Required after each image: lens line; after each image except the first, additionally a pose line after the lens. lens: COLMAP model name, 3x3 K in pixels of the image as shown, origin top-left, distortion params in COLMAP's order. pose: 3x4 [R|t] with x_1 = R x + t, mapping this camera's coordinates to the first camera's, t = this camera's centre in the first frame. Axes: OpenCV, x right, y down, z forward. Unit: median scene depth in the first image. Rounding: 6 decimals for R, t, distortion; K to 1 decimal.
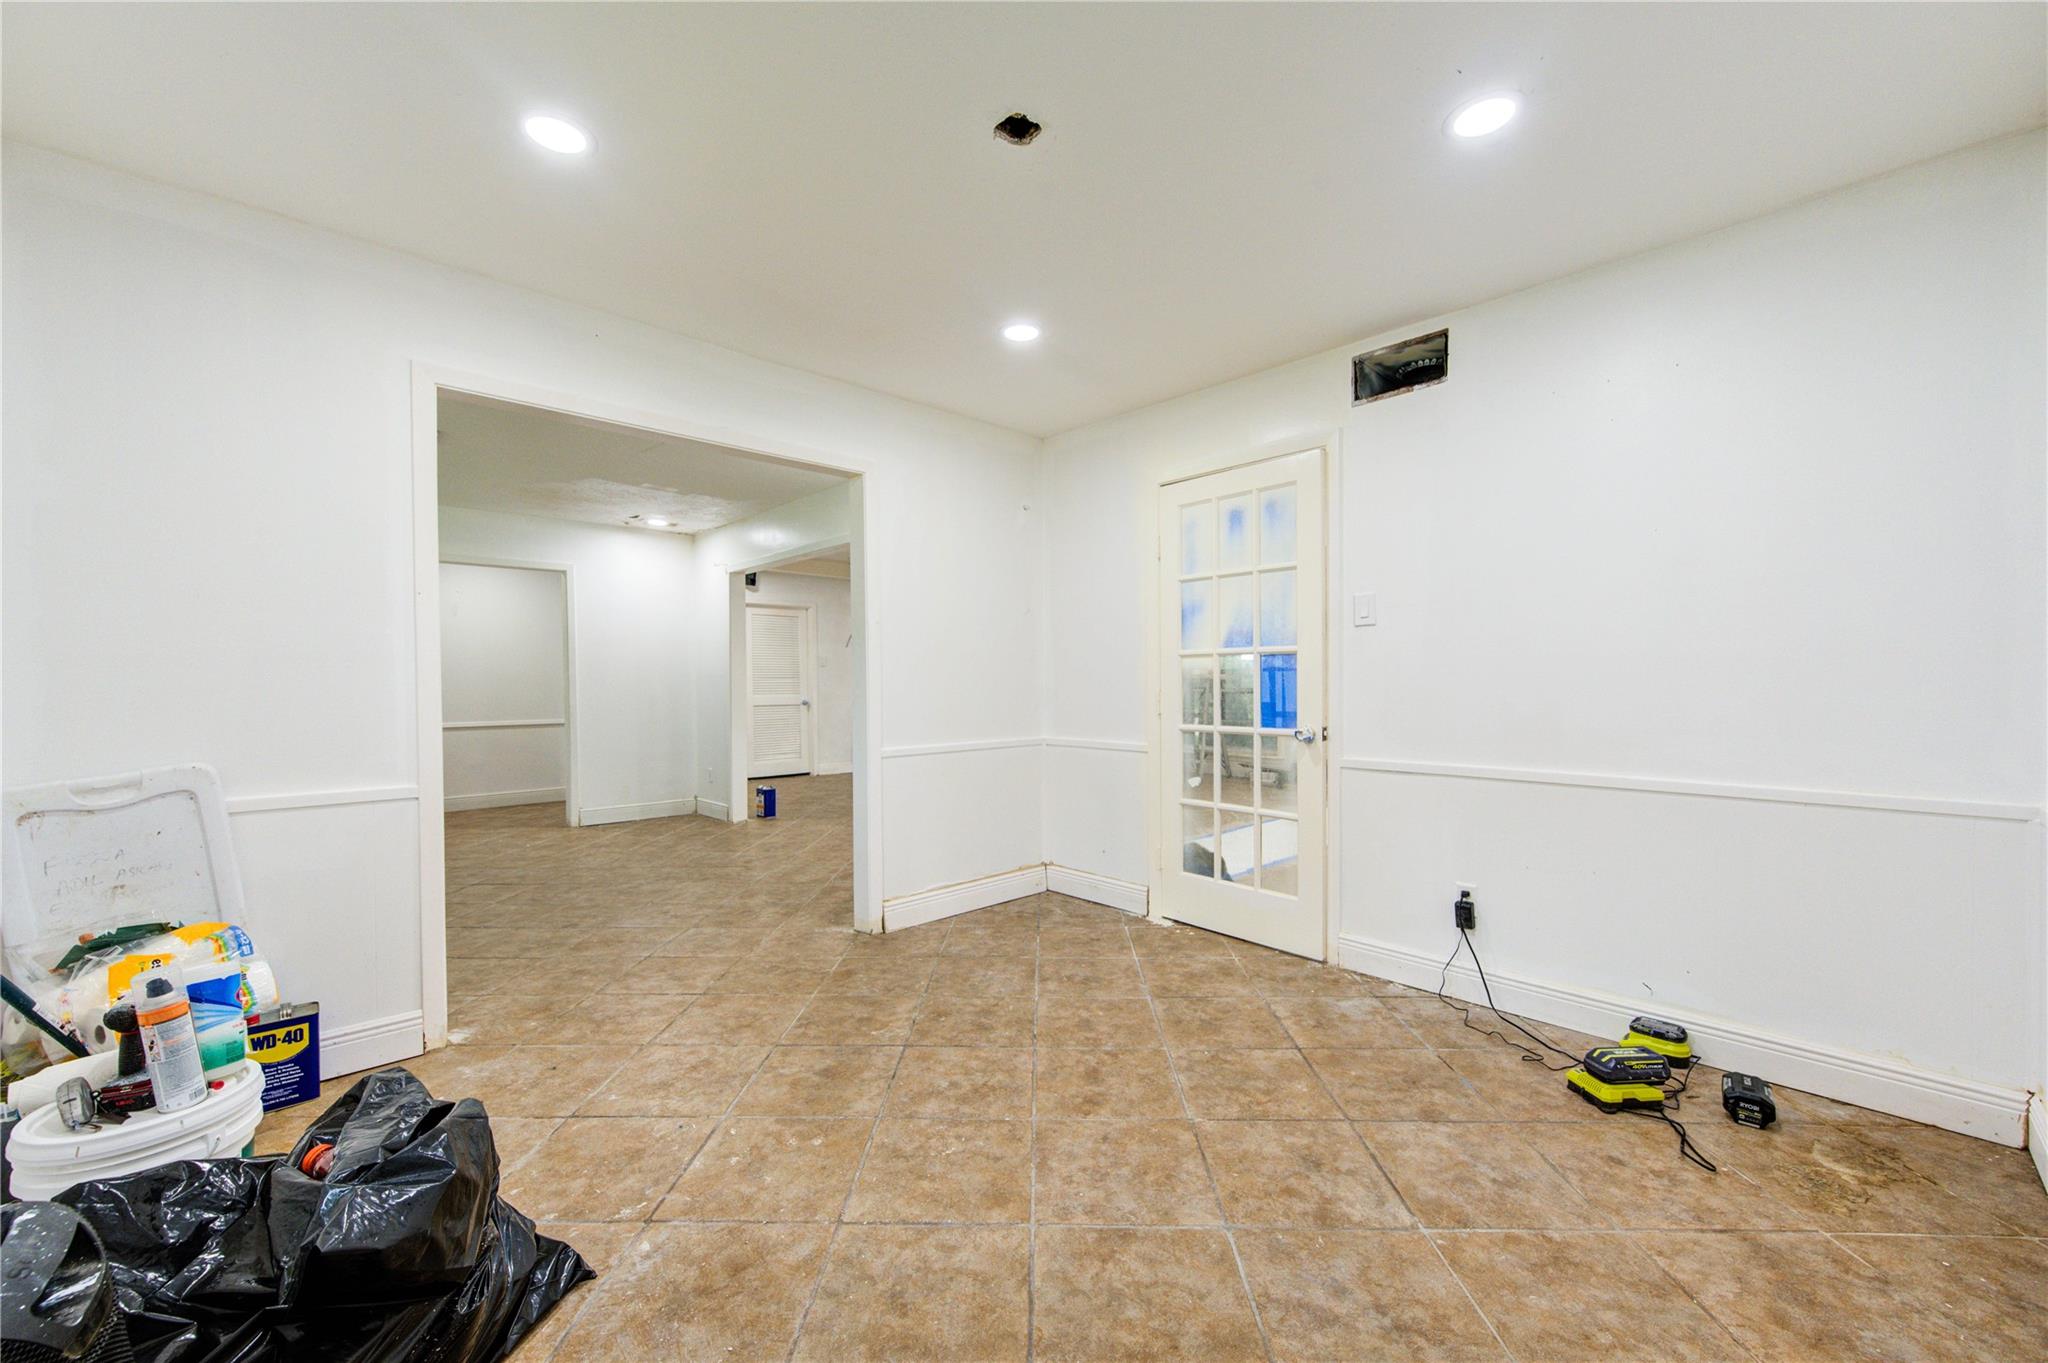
lens RADIAL K [[793.2, 0, 1026.9], [0, 793.2, 687.4], [0, 0, 1]] dist [0.002456, -0.000185]
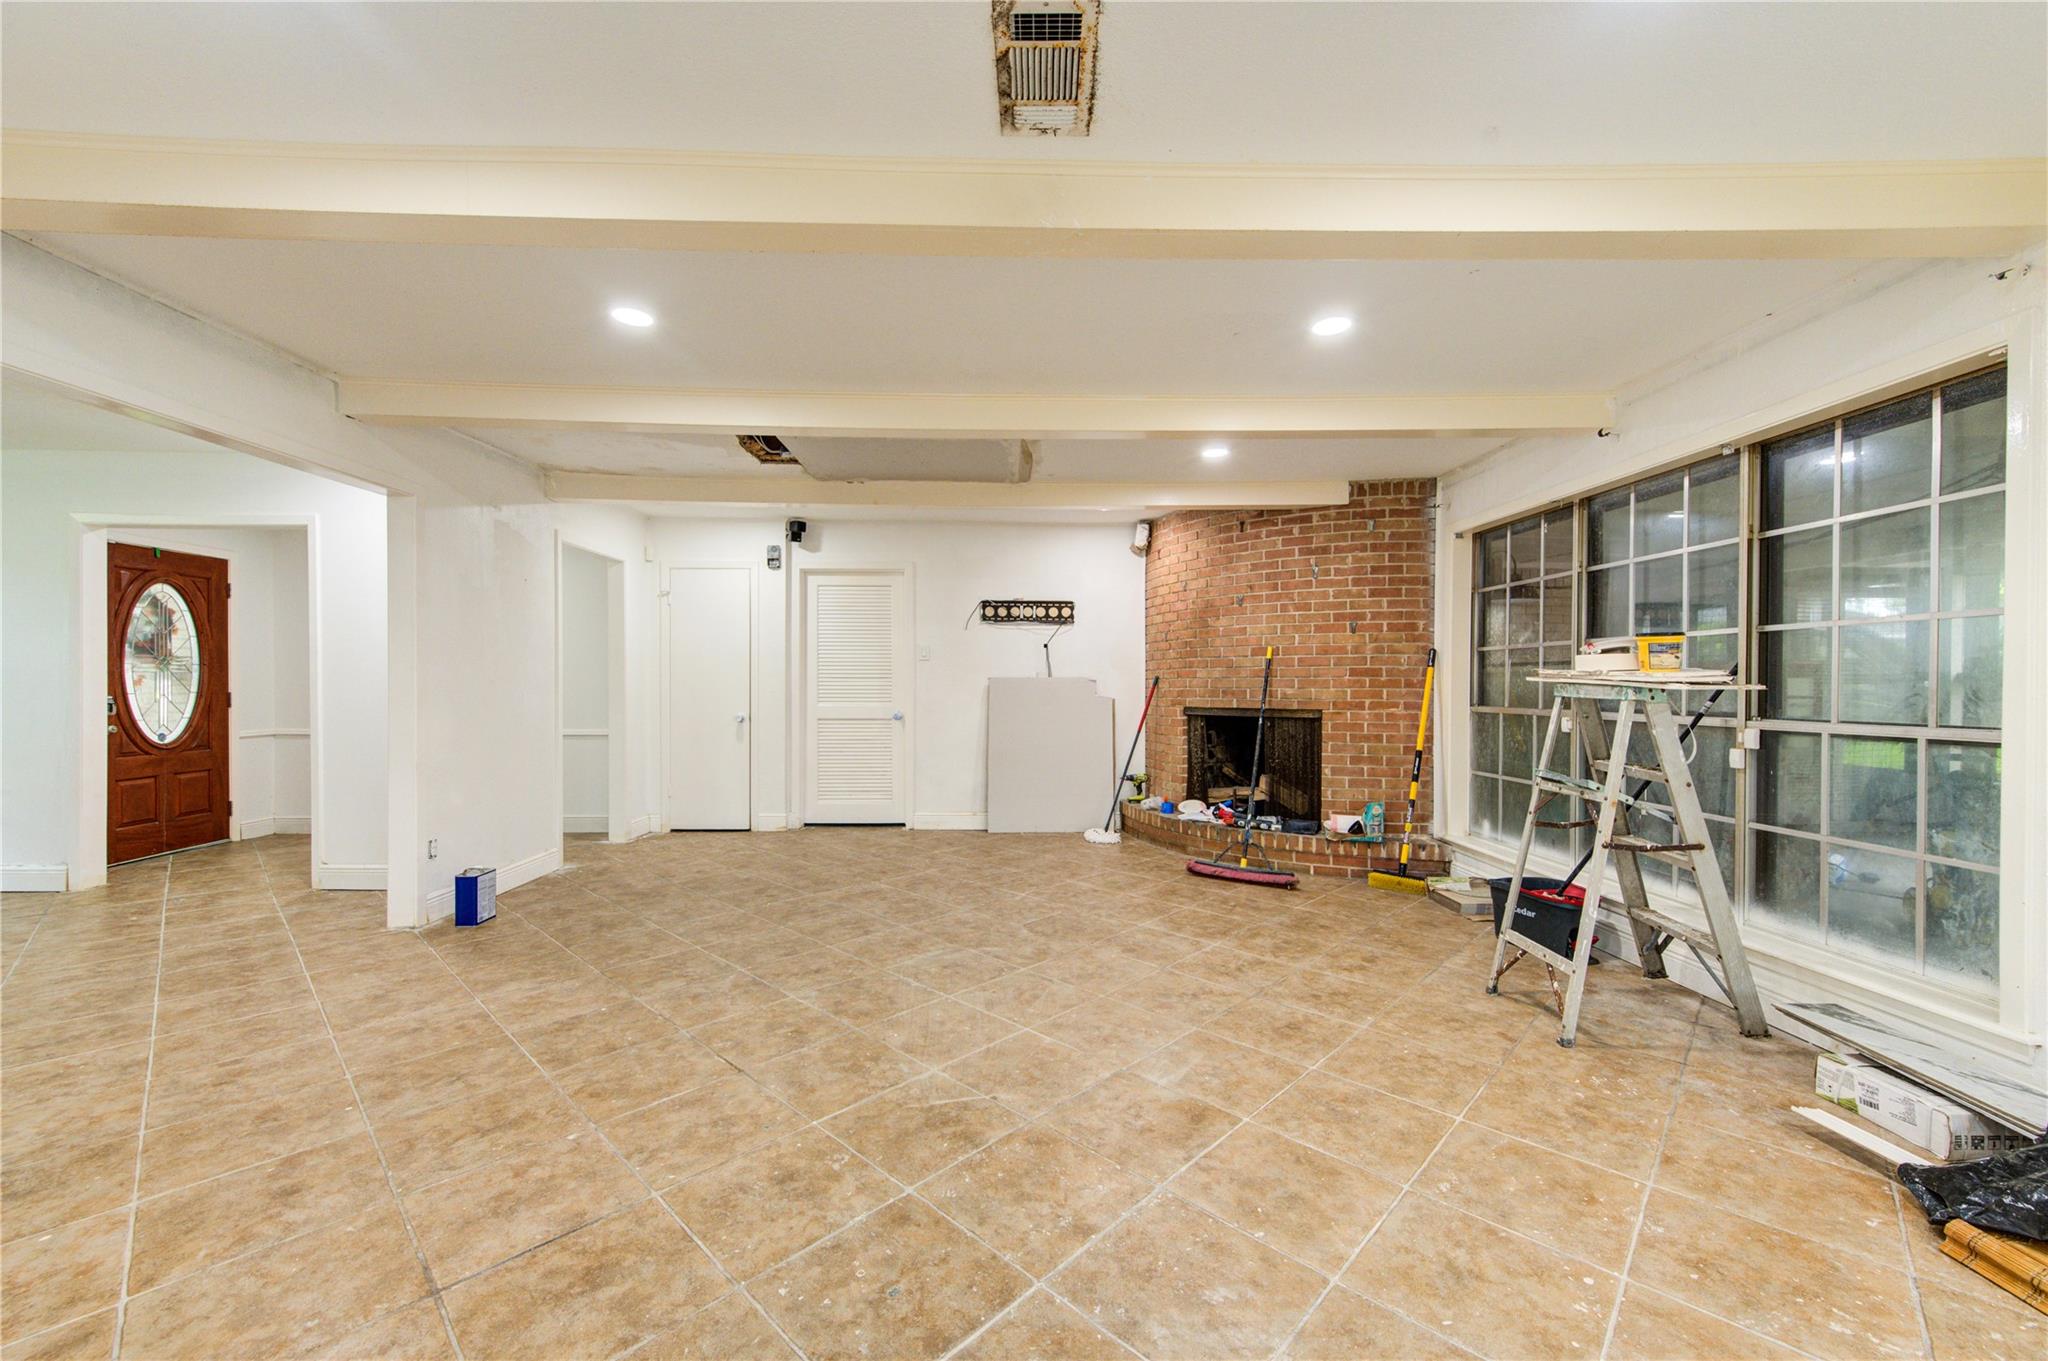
lens RADIAL K [[793.2, 0, 1017.1], [0, 793.2, 688.5], [0, 0, 1]] dist [0.002456, -0.000185]
pose [[0.735719, 0.003708, -0.677276, 0.248414], [-0.004476, 0.999990, 0.000612, -0.004372], [0.677272, 0.002582, 0.735729, 0.622348]]
